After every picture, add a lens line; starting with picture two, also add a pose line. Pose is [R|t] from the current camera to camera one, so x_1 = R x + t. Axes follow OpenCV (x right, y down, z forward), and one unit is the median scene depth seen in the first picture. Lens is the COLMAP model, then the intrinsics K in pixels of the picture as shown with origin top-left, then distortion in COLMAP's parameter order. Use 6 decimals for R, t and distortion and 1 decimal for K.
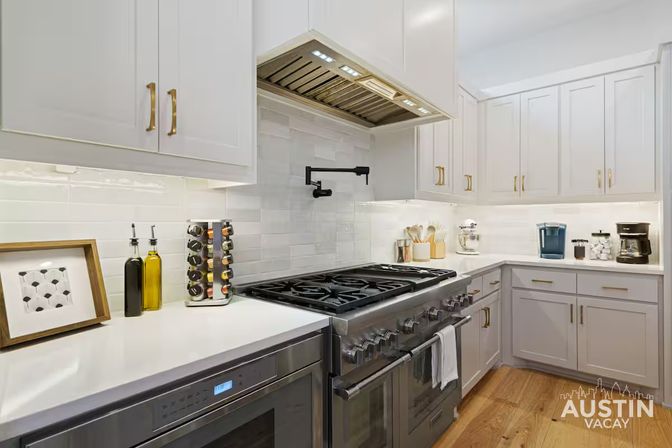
lens RADIAL K [[310.2, 0, 336.1], [0, 310.2, 223.6], [0, 0, 1]] dist [-0.014137, 0.000283]
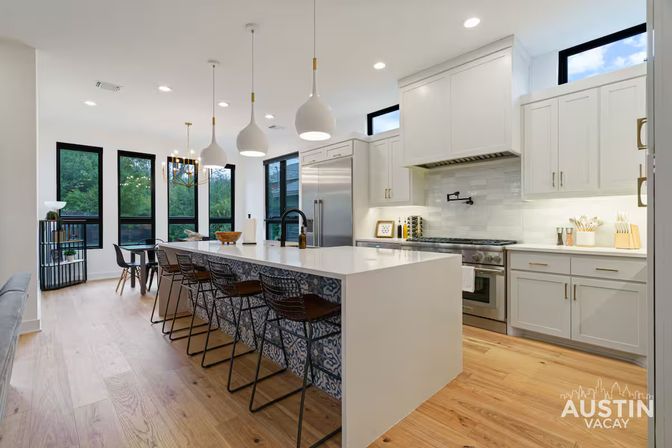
lens RADIAL K [[310.2, 0, 335.9], [0, 310.2, 222.5], [0, 0, 1]] dist [-0.014137, 0.000283]
pose [[-0.051270, 0.006983, -0.998660, 1.995901], [0.001583, 0.999975, 0.006911, 0.023999], [0.998684, -0.001227, -0.051280, 0.169817]]
